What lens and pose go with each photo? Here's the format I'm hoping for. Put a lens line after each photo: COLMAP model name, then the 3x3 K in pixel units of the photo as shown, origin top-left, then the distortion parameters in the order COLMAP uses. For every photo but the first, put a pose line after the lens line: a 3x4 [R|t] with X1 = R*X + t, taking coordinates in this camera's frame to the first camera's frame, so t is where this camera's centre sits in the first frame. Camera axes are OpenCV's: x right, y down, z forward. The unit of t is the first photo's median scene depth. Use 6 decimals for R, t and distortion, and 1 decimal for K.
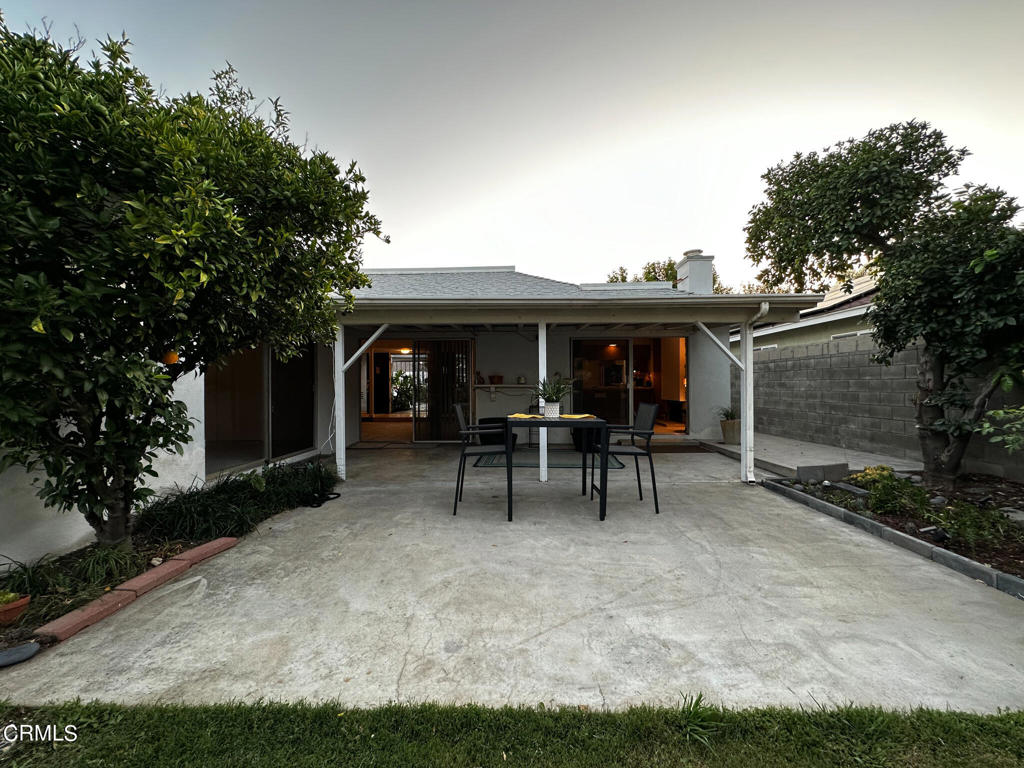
lens RADIAL K [[412.4, 0, 518.1], [0, 412.4, 381.8], [0, 0, 1]] dist [-0.002506, 0.000697]
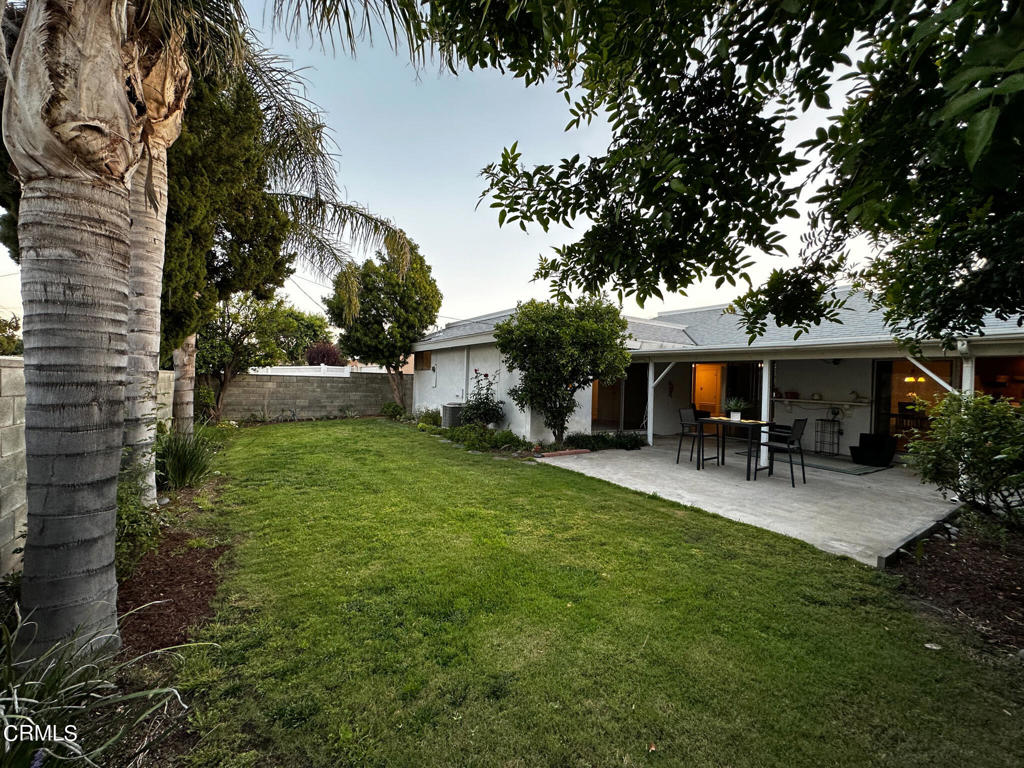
lens RADIAL K [[412.4, 0, 520.4], [0, 412.4, 383.4], [0, 0, 1]] dist [-0.002506, 0.000697]
pose [[0.581618, 0.028819, -0.812951, 1.586102], [-0.031049, 0.999430, 0.013216, -0.107470], [0.812869, 0.017555, 0.582181, -1.226932]]
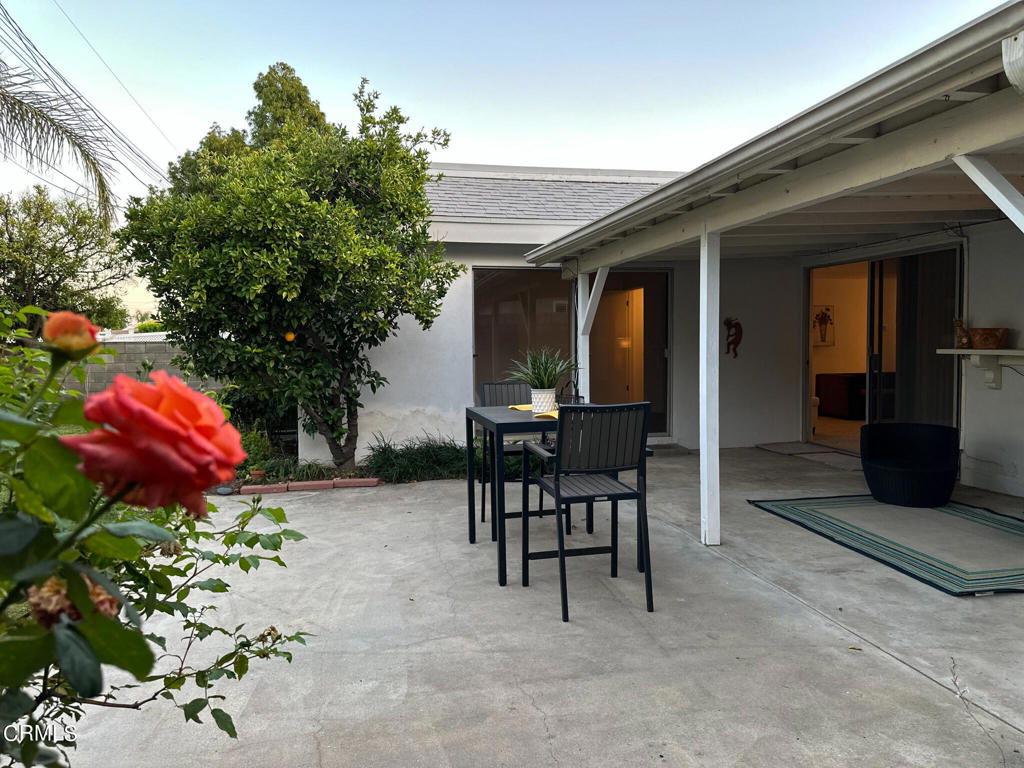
lens RADIAL K [[745.1, 0, 514.5], [0, 745.1, 377.6], [0, 0, 1]] dist [0.025695, -0.041661]
pose [[0.208880, 0.049763, -0.976674, 1.816285], [0.014976, 0.998425, 0.054074, -0.034935], [0.977827, -0.025921, 0.207806, 1.163182]]
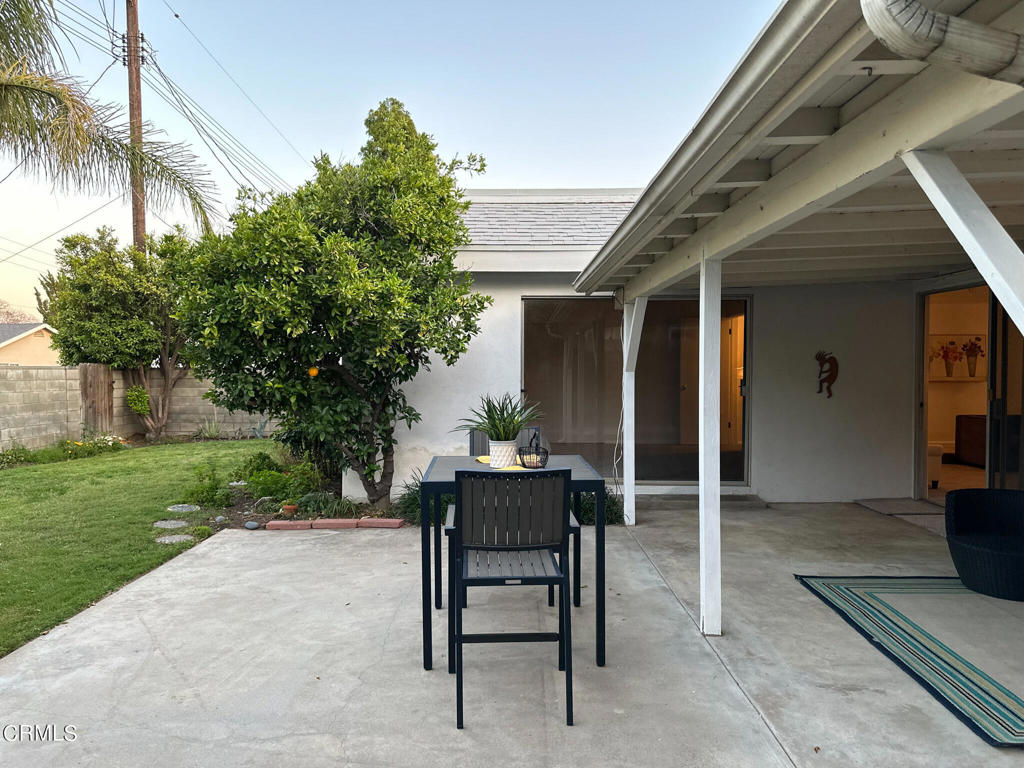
lens RADIAL K [[745.1, 0, 505.6], [0, 745.1, 378.6], [0, 0, 1]] dist [0.025695, -0.041661]
pose [[-0.010259, 0.022030, -0.999705, 1.657744], [0.006995, 0.999734, 0.021959, -0.074711], [0.999923, -0.006768, -0.010411, 1.614839]]
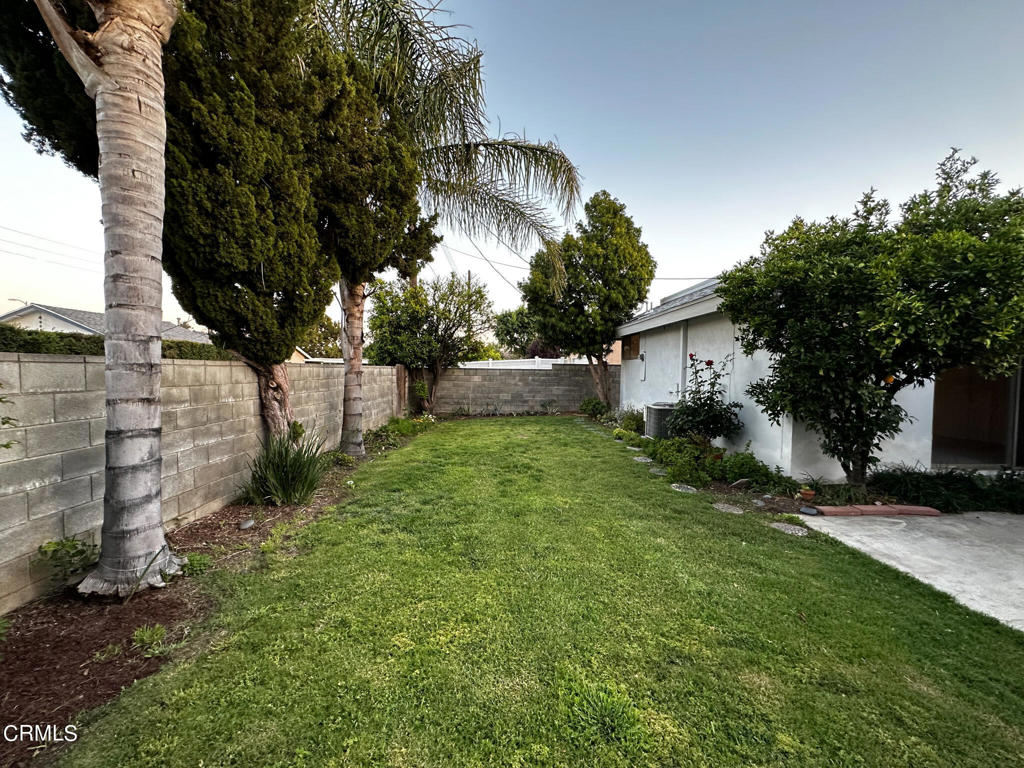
lens RADIAL K [[412.4, 0, 512.1], [0, 412.4, 382.3], [0, 0, 1]] dist [-0.002506, 0.000697]
pose [[0.051209, 0.042611, -0.997779, 0.693855], [-0.010946, 0.999053, 0.042104, -0.096087], [0.998628, 0.008766, 0.051627, -0.562938]]
